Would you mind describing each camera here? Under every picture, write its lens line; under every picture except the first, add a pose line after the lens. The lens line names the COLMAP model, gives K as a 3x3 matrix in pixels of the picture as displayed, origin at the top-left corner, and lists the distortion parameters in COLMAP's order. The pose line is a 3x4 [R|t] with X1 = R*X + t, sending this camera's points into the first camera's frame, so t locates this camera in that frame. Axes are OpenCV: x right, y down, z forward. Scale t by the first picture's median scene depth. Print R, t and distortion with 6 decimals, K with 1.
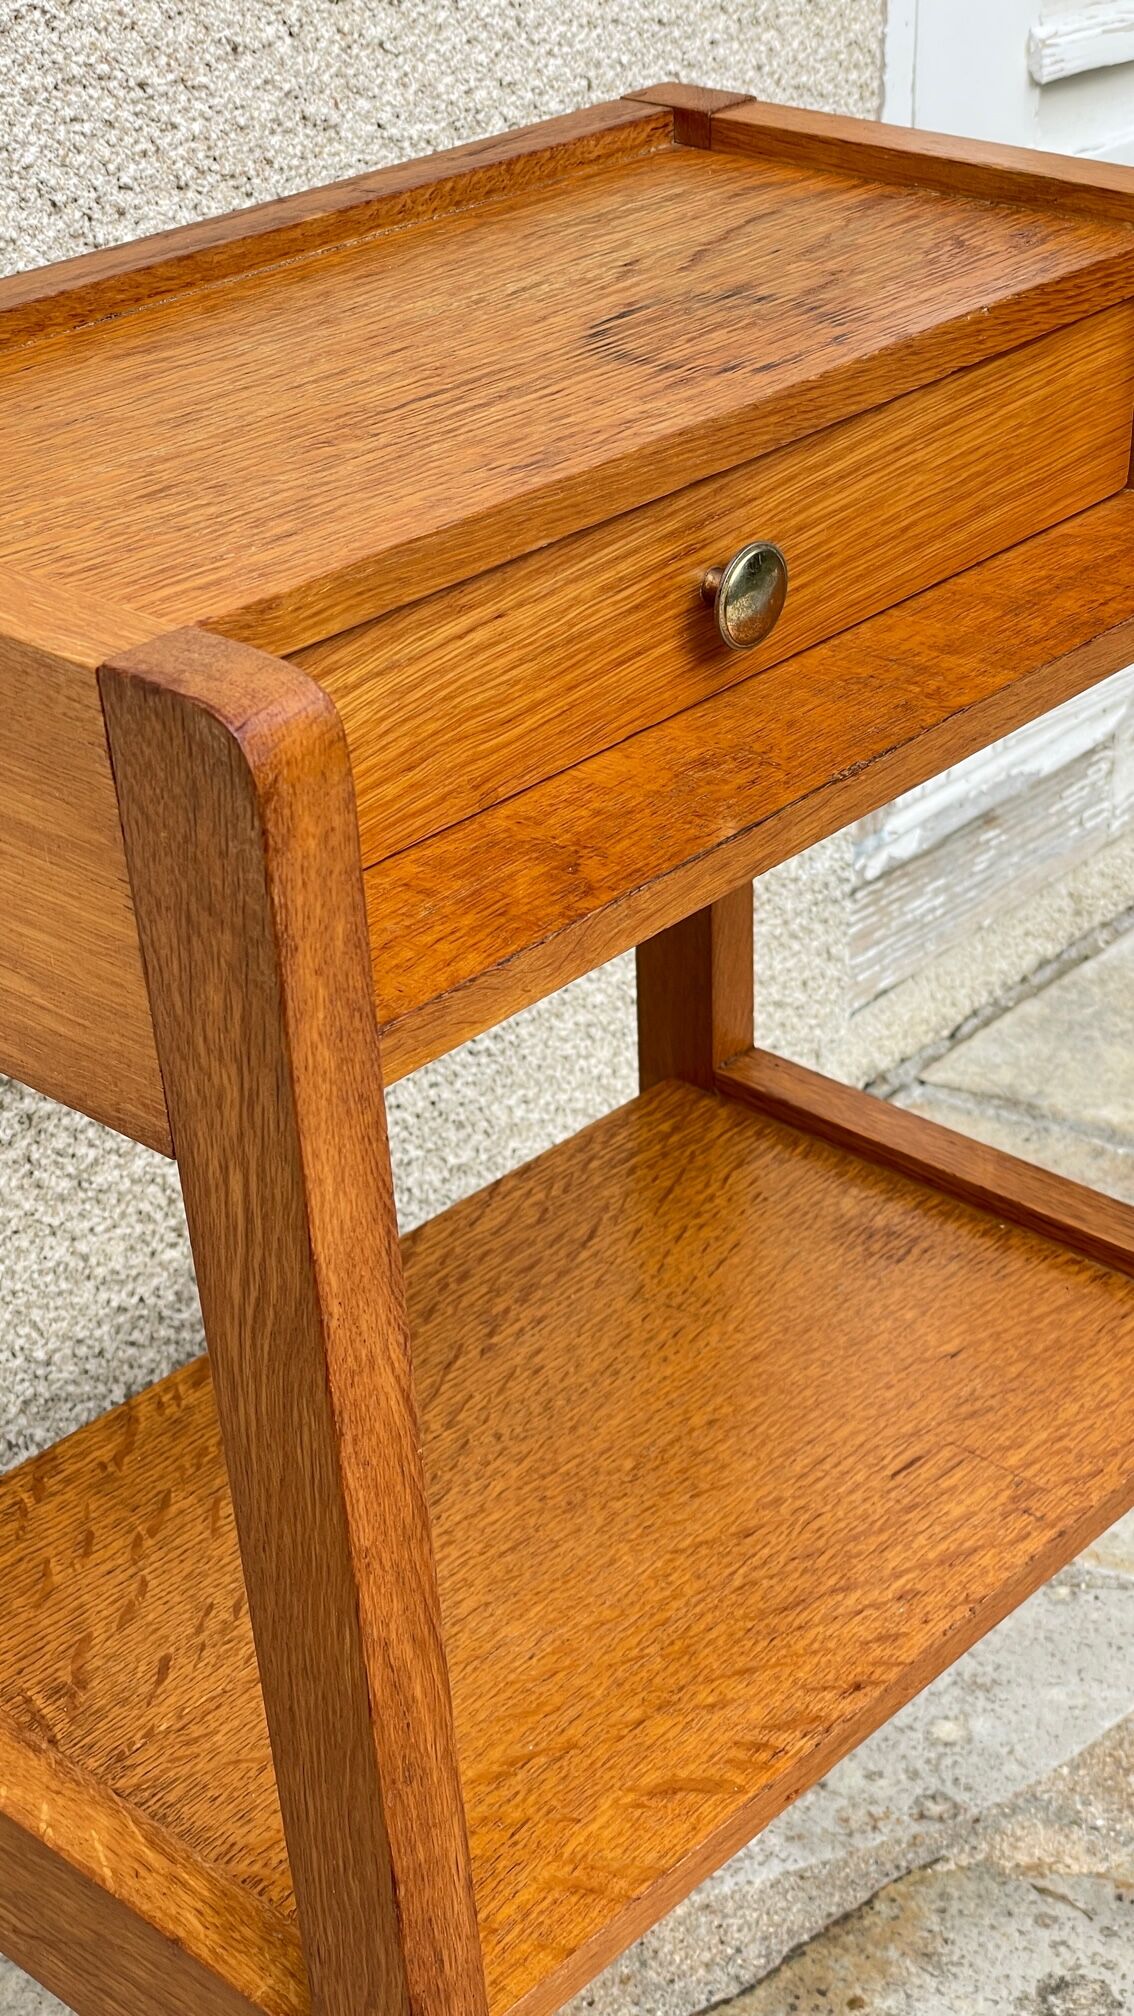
lens RADIAL K [[3073.5, 0, 598.8], [0, 3073.5, 992.9], [0, 0, 1]] dist [0.151989, -0.316239]
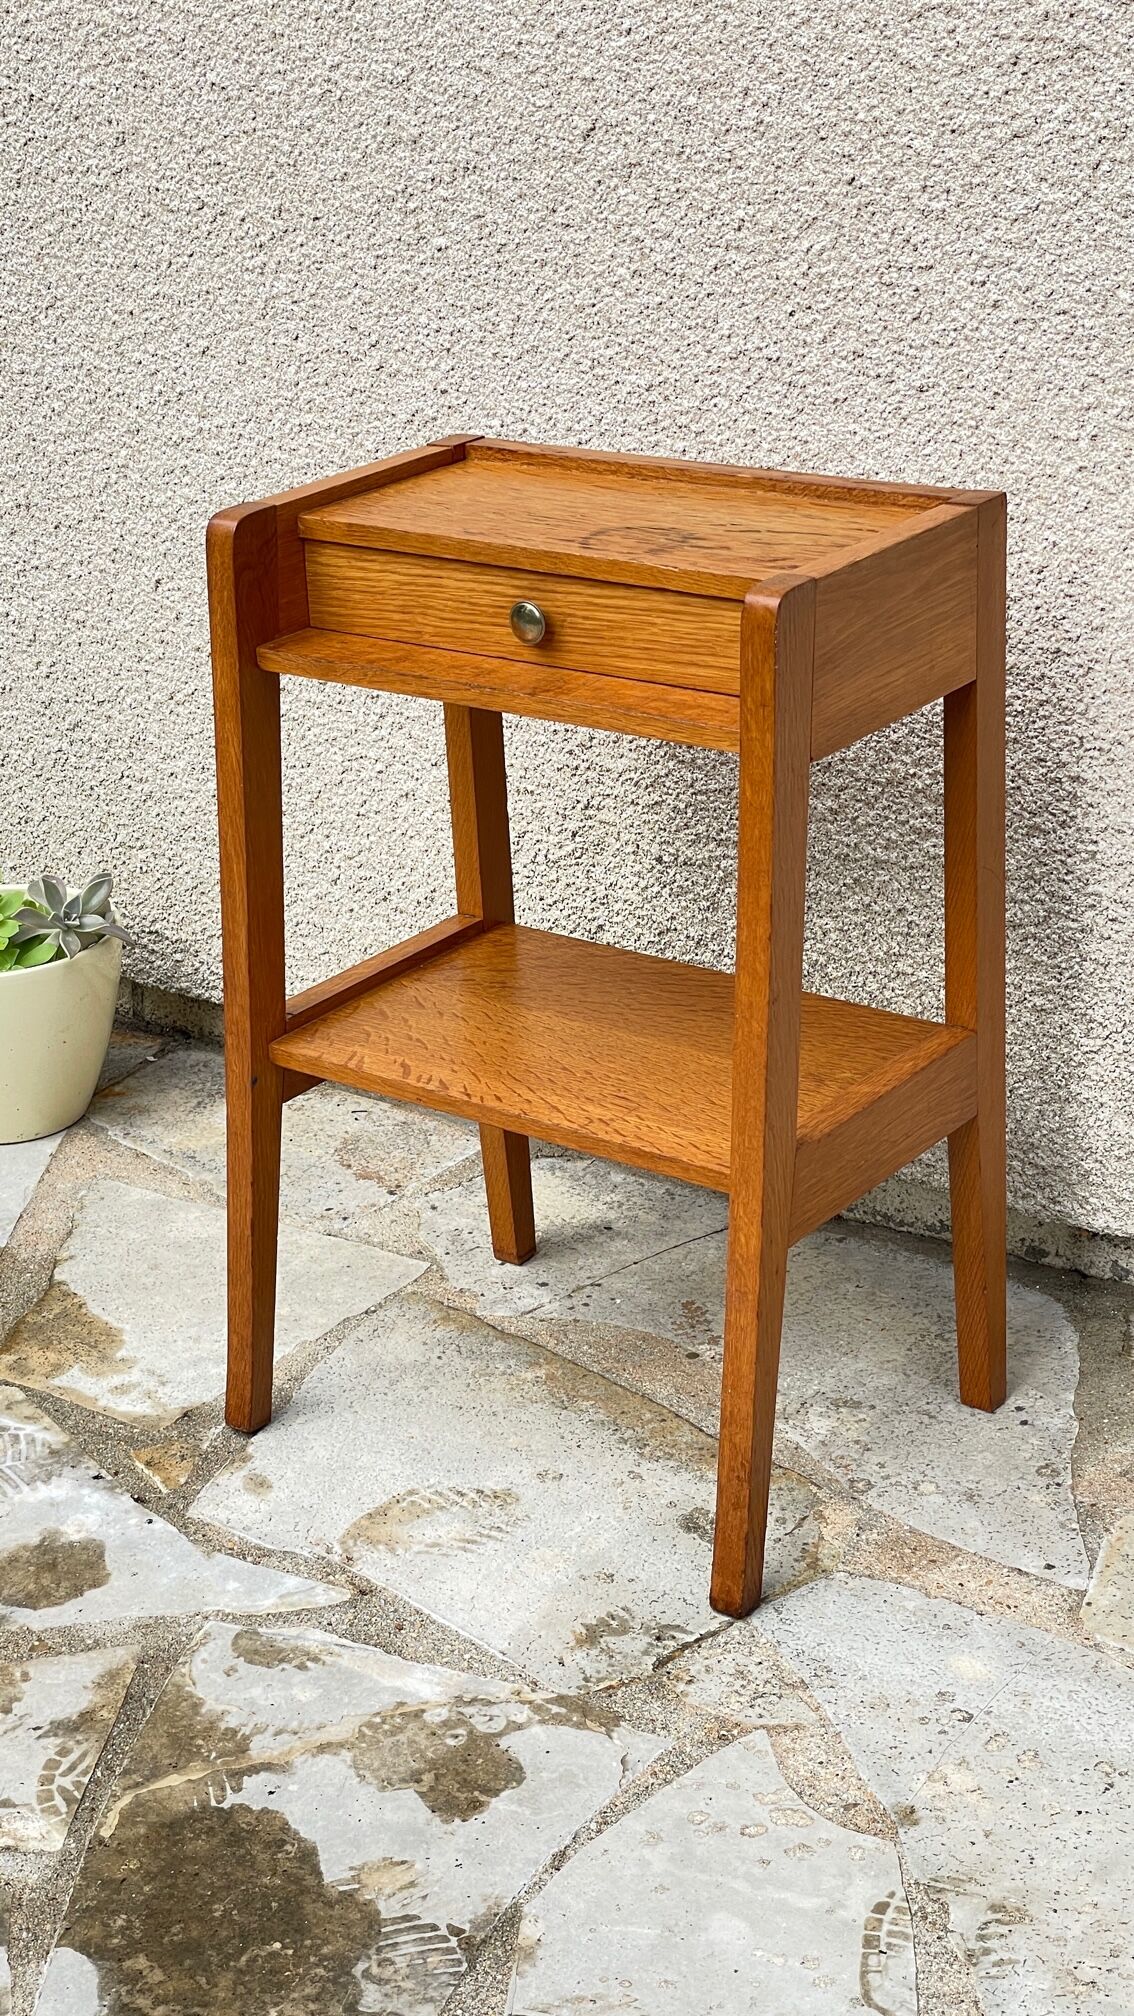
lens RADIAL K [[2992.5, 0, 533.4], [0, 2992.5, 1017.9], [0, 0, 1]] dist [0.136335, -0.178371]
pose [[0.066060, 0.398157, -0.914936, 1.555055], [-0.441857, 0.833808, 0.330949, -0.432163], [0.894650, 0.382408, 0.231009, 0.371842]]
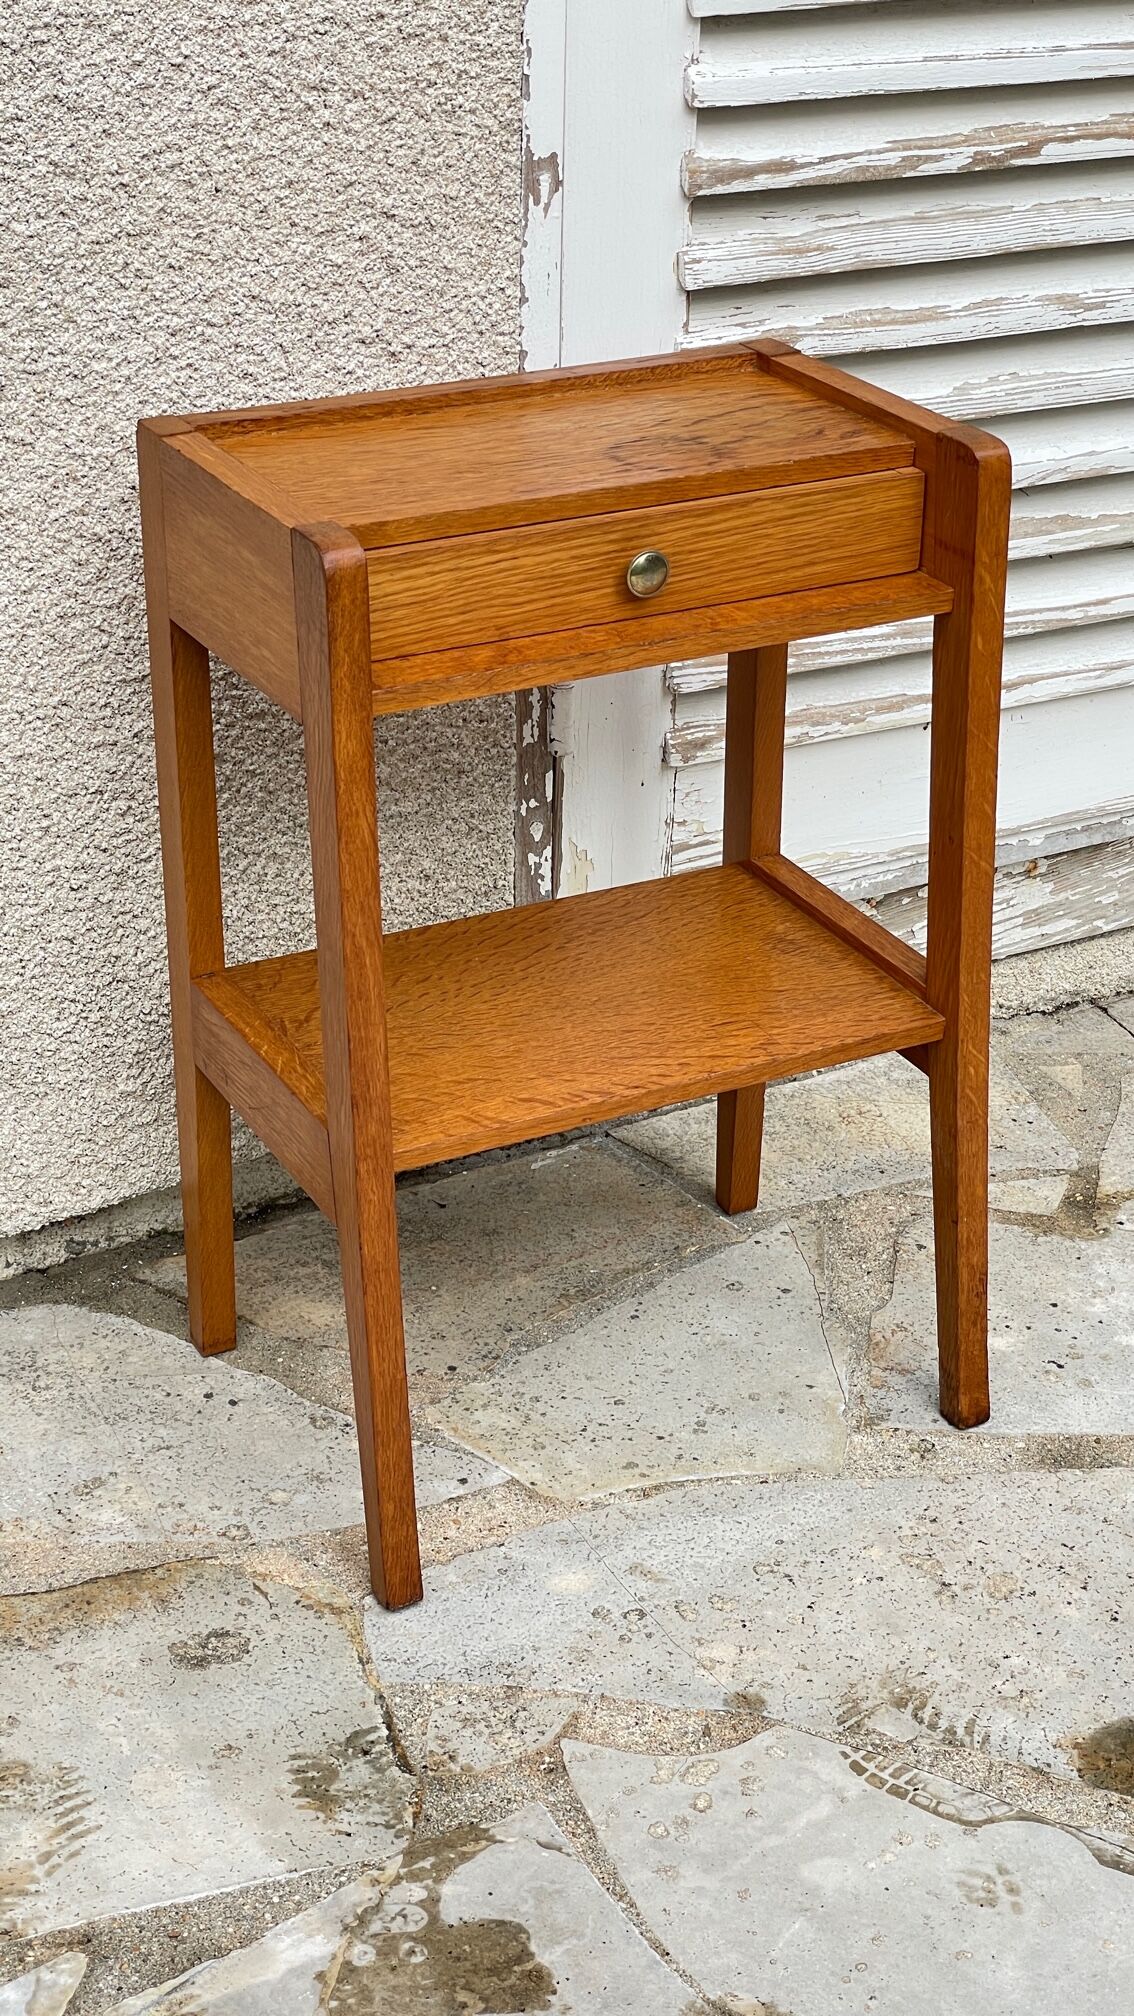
lens RADIAL K [[3001.6, 0, 567.0], [0, 3001.6, 1008.0], [0, 0, 1]] dist [0.145123, -0.245928]
pose [[0.935341, 0.188375, -0.299419, 0.697415], [-0.198349, 0.980127, -0.002980, -0.028289], [0.292908, 0.062177, 0.954117, -0.444077]]
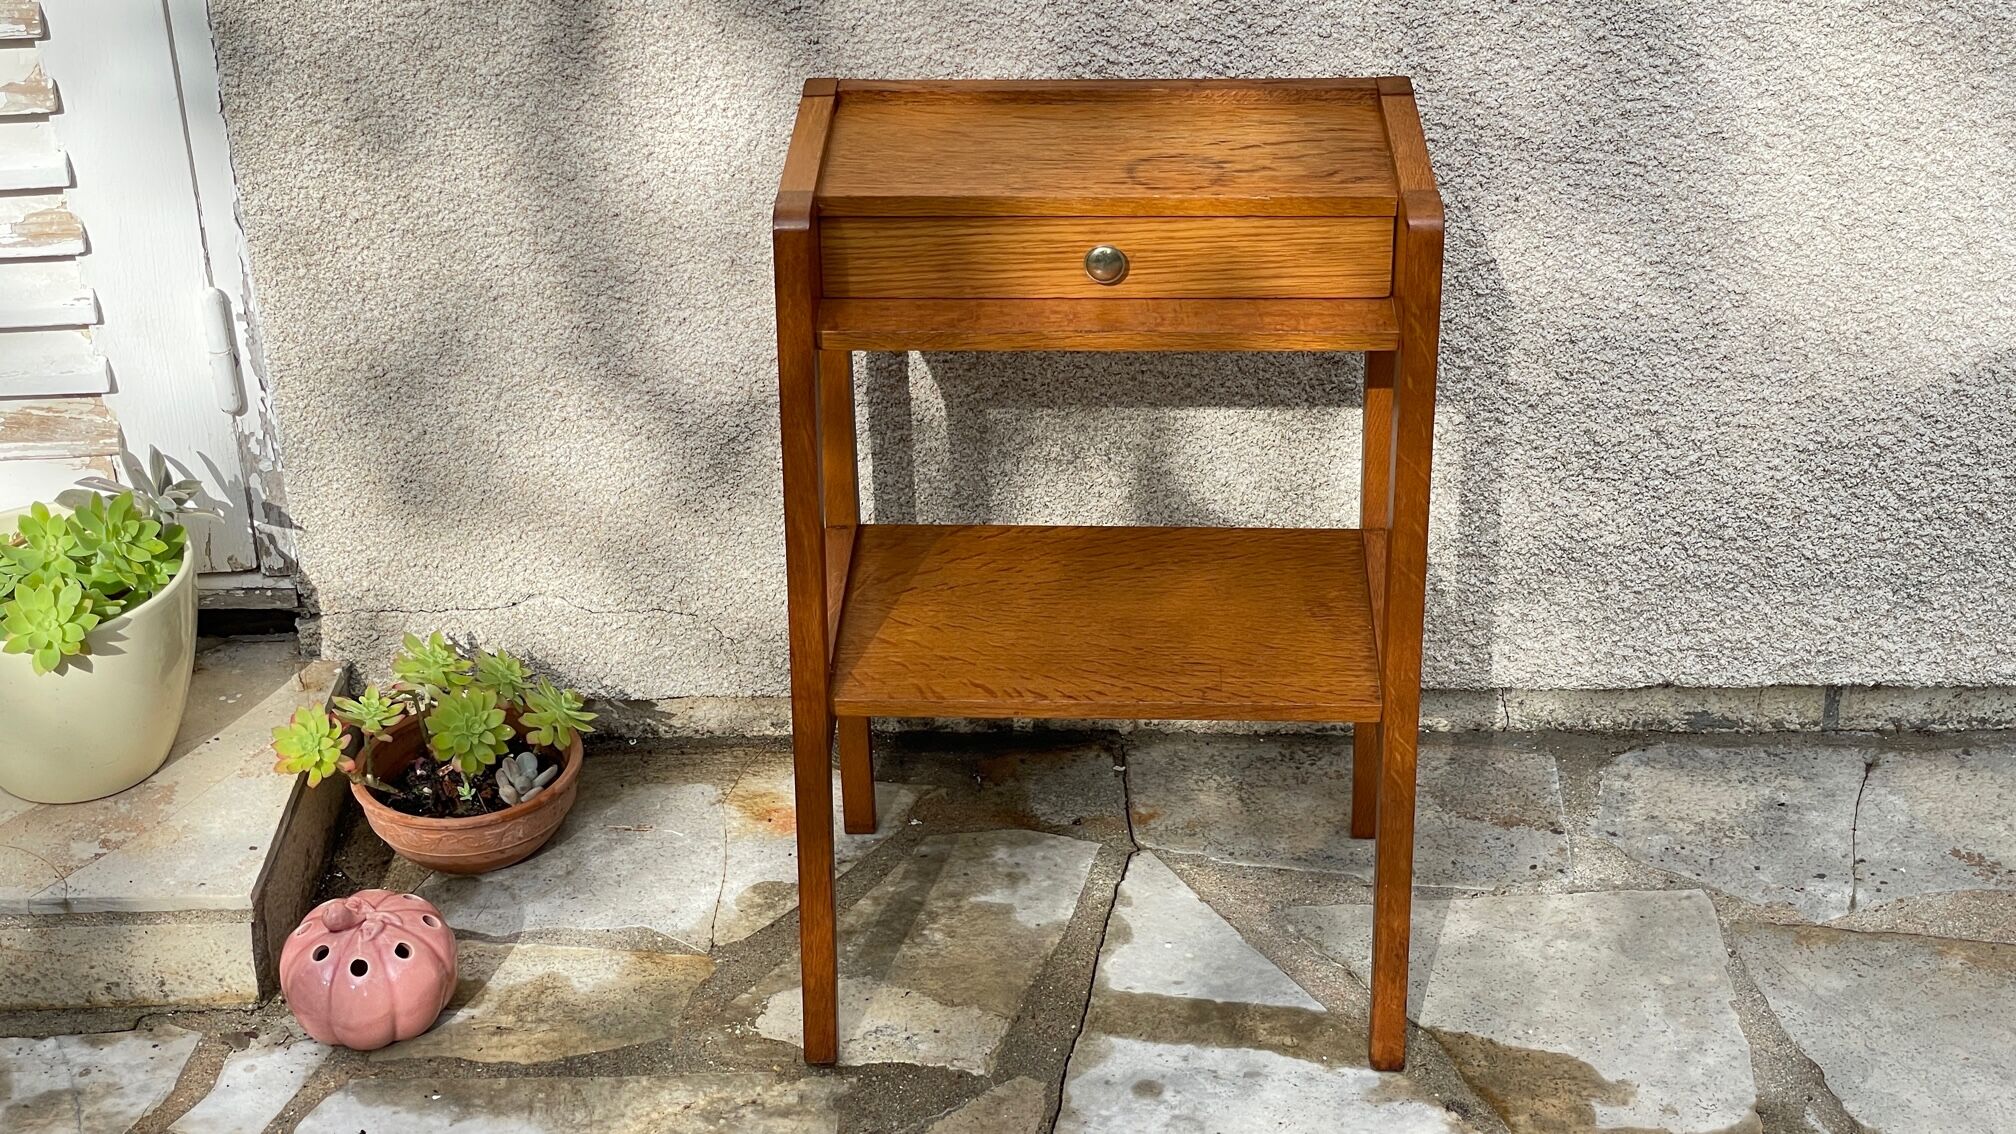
lens RADIAL K [[3004.8, 0, 1016.2], [0, 3004.8, 592.2], [0, 0, 1]] dist [0.164489, -0.432652]
pose [[0.624531, 0.378036, -0.683411, 0.827140], [-0.361841, 0.915521, 0.175764, 0.015794], [0.692122, 0.137516, 0.708560, -0.950804]]
